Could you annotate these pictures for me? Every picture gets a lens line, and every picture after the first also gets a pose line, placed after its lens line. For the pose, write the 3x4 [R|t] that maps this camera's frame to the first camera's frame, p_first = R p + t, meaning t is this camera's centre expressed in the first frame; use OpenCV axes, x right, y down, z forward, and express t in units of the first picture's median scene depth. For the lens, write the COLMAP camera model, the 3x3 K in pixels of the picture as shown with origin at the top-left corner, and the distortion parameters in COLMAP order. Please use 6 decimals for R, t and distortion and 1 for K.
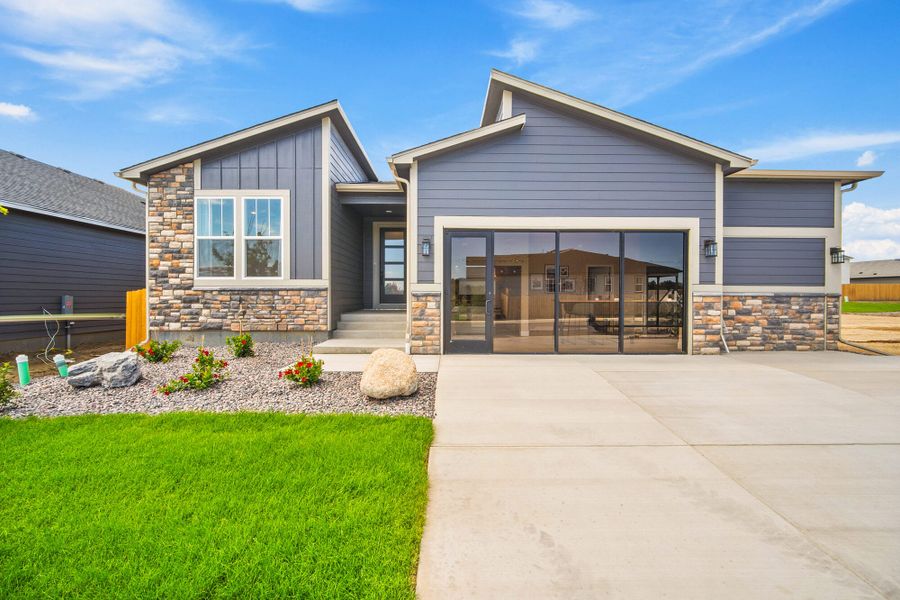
lens RADIAL K [[359.2, 0, 448.5], [0, 359.2, 302.3], [0, 0, 1]] dist [0.006549, 0.000227]
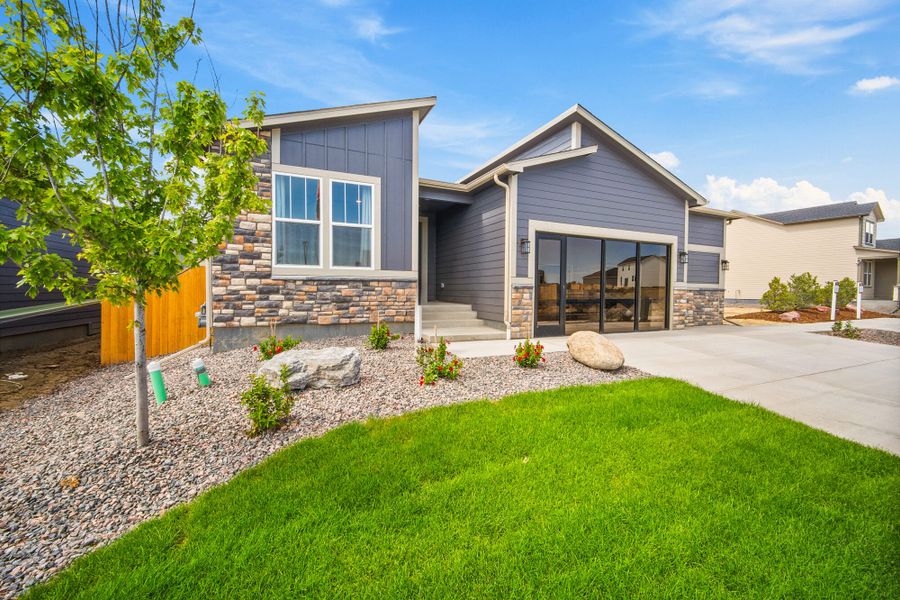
lens RADIAL K [[359.2, 0, 445.2], [0, 359.2, 298.0], [0, 0, 1]] dist [0.006549, 0.000227]
pose [[0.916300, -0.002872, 0.400483, -0.672997], [-0.003934, 0.999861, 0.016171, -0.003864], [-0.400474, -0.016393, 0.916161, 0.035533]]
